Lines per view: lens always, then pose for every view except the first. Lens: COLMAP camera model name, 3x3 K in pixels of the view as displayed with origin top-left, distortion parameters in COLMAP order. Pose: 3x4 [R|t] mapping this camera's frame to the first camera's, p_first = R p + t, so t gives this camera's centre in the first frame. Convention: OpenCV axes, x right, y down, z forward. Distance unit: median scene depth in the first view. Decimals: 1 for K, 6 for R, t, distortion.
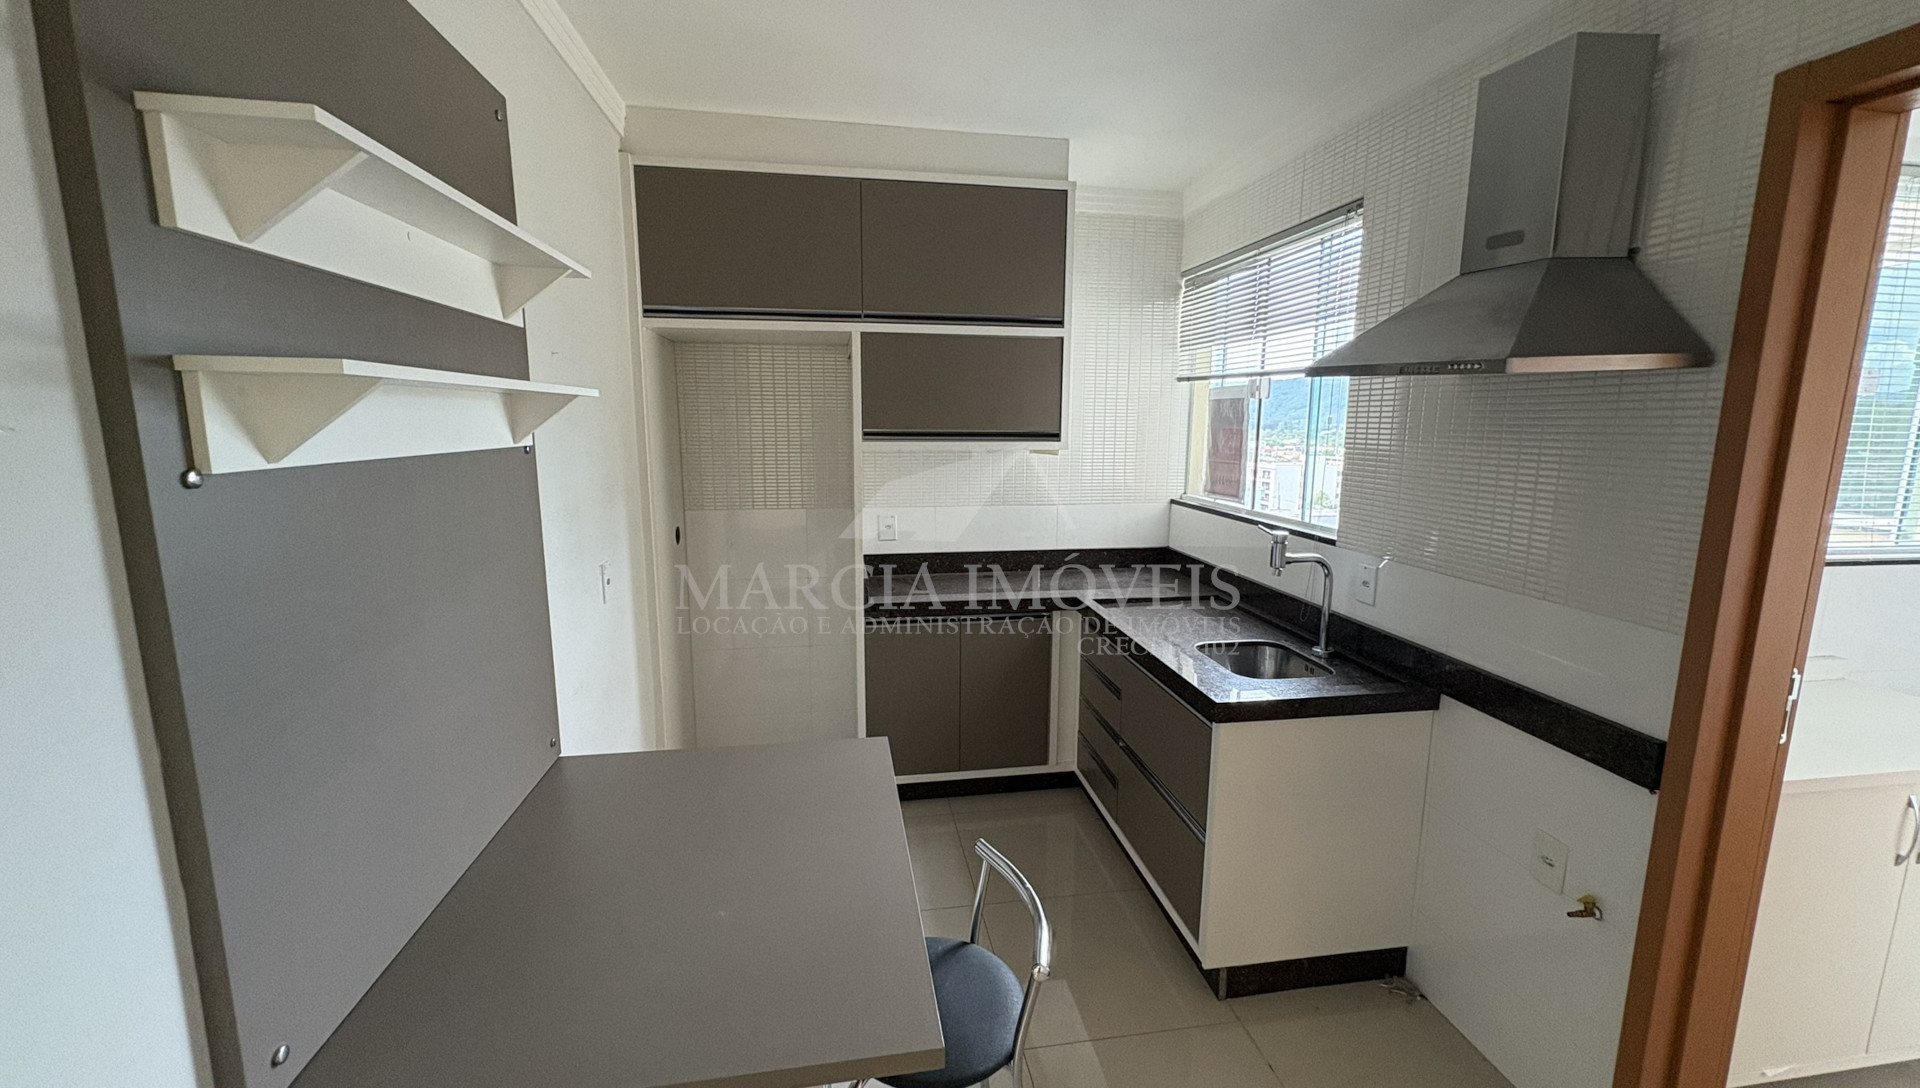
lens RADIAL K [[766.5, 0, 960.3], [0, 766.5, 541.0], [0, 0, 1]] dist [0.000993, 0.000414]
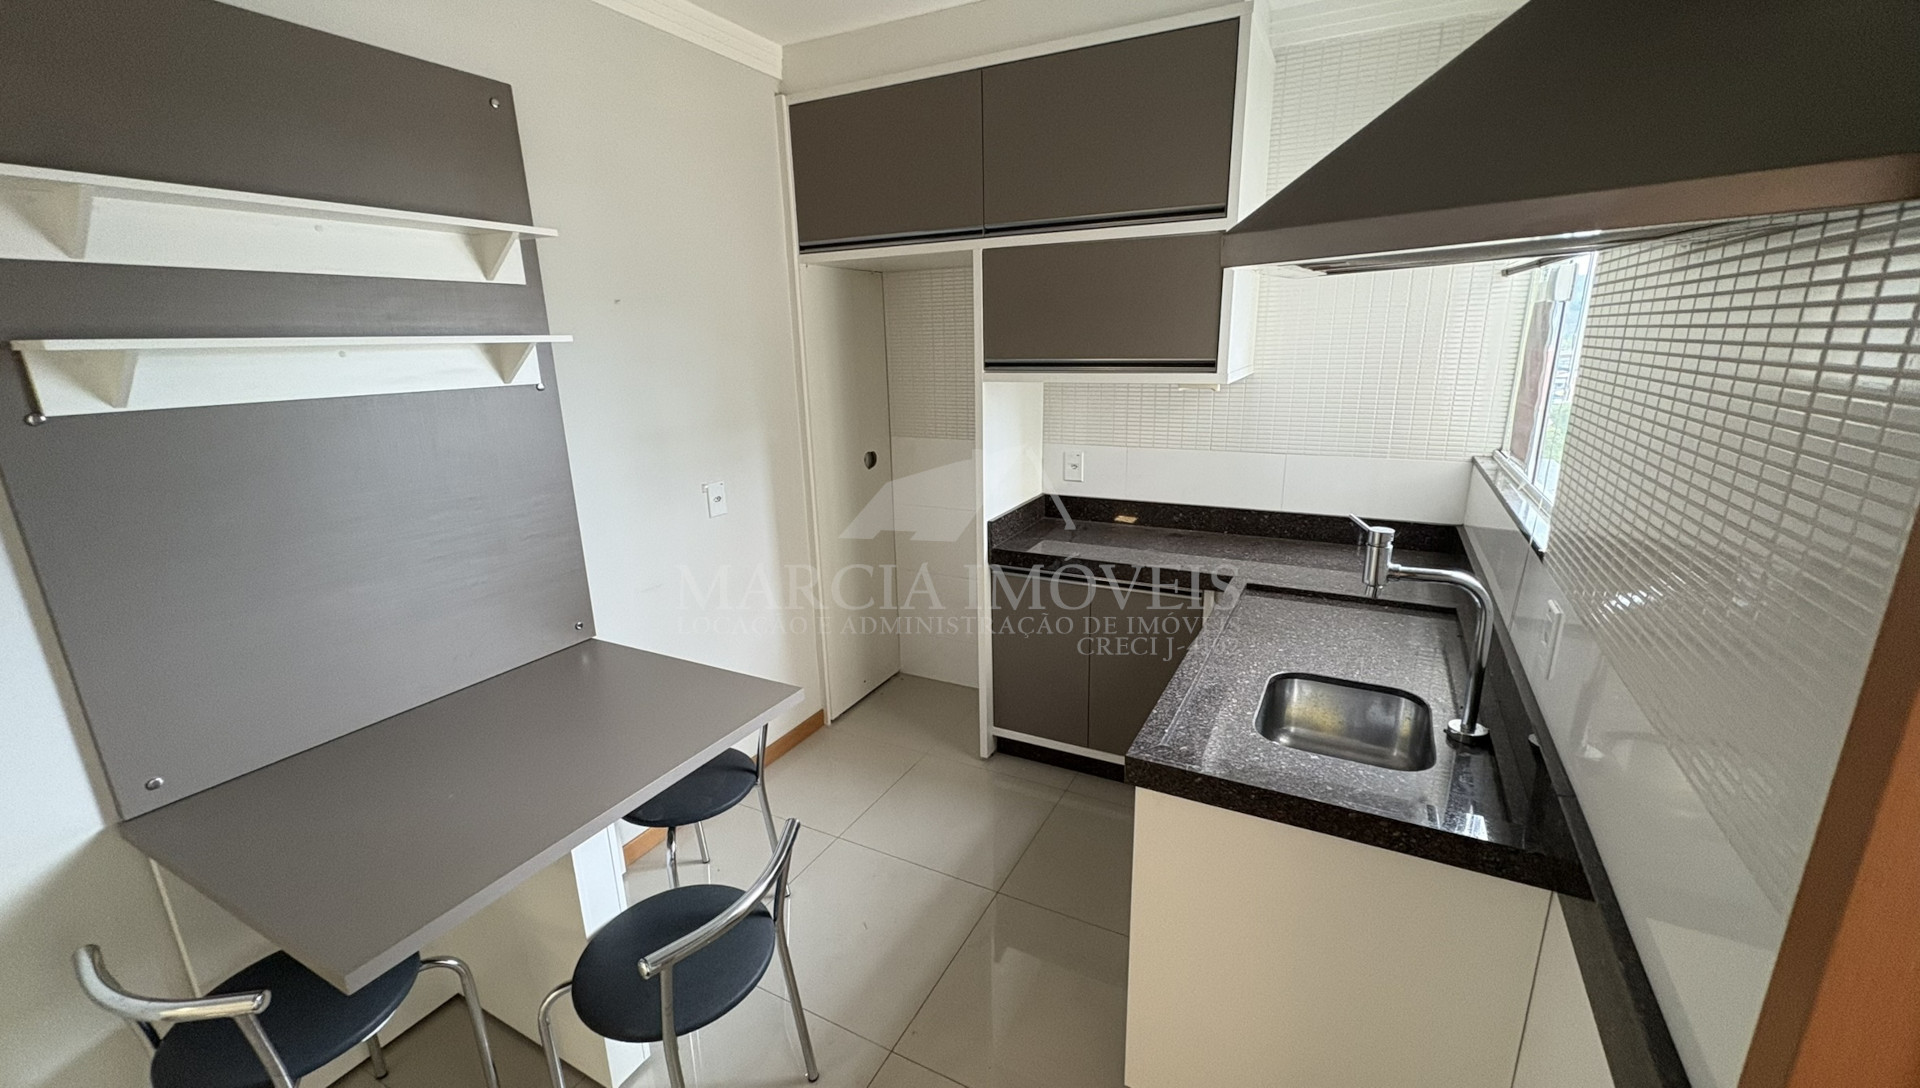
lens RADIAL K [[766.5, 0, 960.3], [0, 766.5, 541.0], [0, 0, 1]] dist [0.000993, 0.000414]
pose [[0.796006, 0.133868, -0.590300, 0.439105], [-0.069996, 0.989052, 0.129909, -0.050160], [0.601228, -0.062090, 0.796662, 0.253523]]
